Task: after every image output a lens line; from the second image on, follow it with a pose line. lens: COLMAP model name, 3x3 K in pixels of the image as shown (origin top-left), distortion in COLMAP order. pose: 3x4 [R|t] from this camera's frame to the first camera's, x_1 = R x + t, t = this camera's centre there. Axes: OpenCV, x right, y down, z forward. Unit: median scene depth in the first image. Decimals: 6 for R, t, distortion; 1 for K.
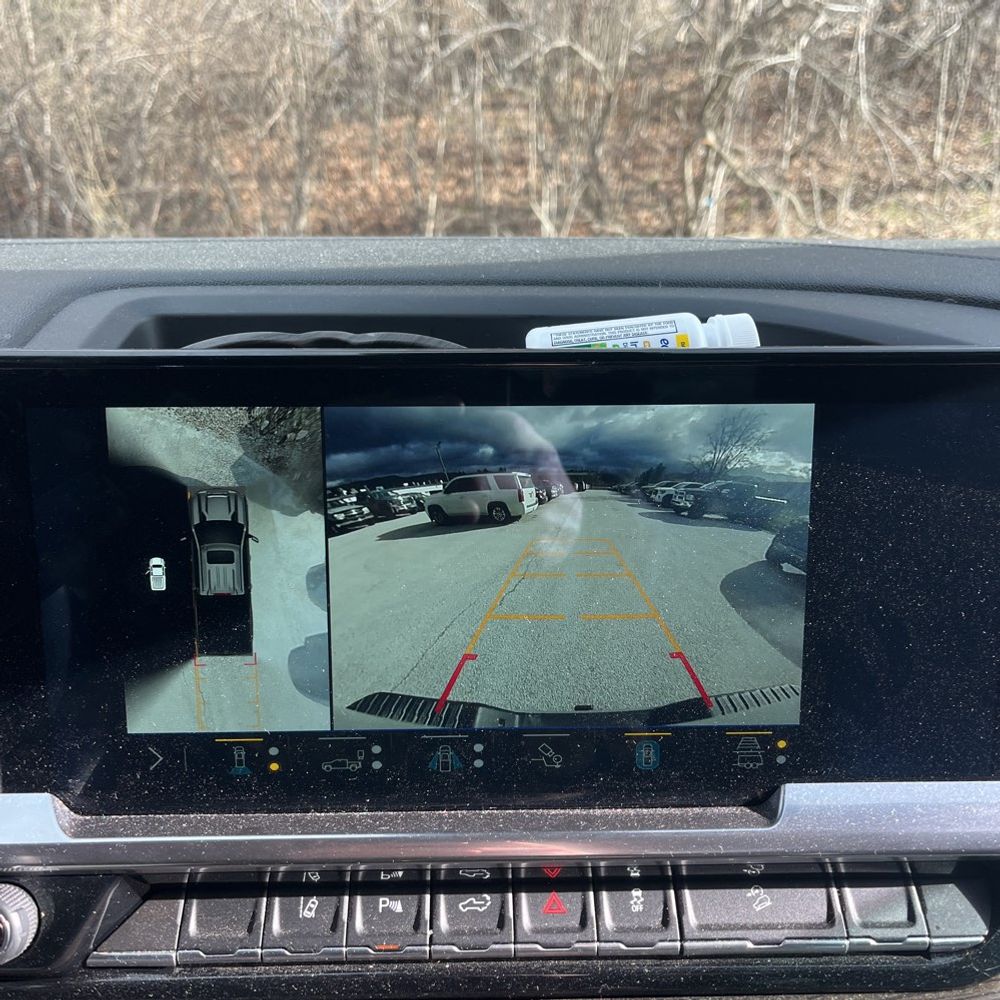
lens RADIAL K [[1032.4, 0, 500.0], [0, 1032.4, 500.0], [0, 0, 1]] dist [0.011458, -0.025046]
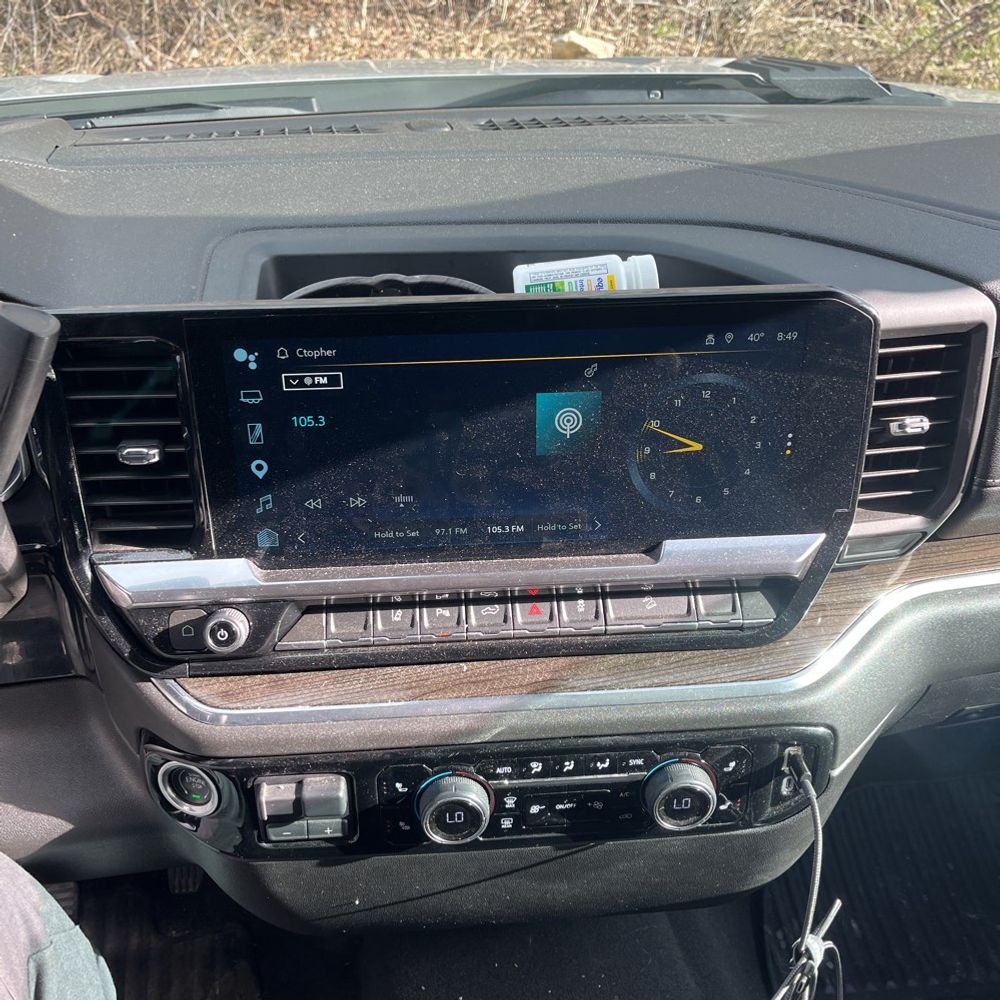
lens RADIAL K [[1016.2, 0, 491.0], [0, 1016.2, 492.7], [0, 0, 1]] dist [0.025332, -0.013306]
pose [[0.998697, -0.027587, 0.042945, -0.092591], [0.016544, 0.970890, 0.238954, -0.223951], [-0.048287, -0.237932, 0.970081, -0.649323]]
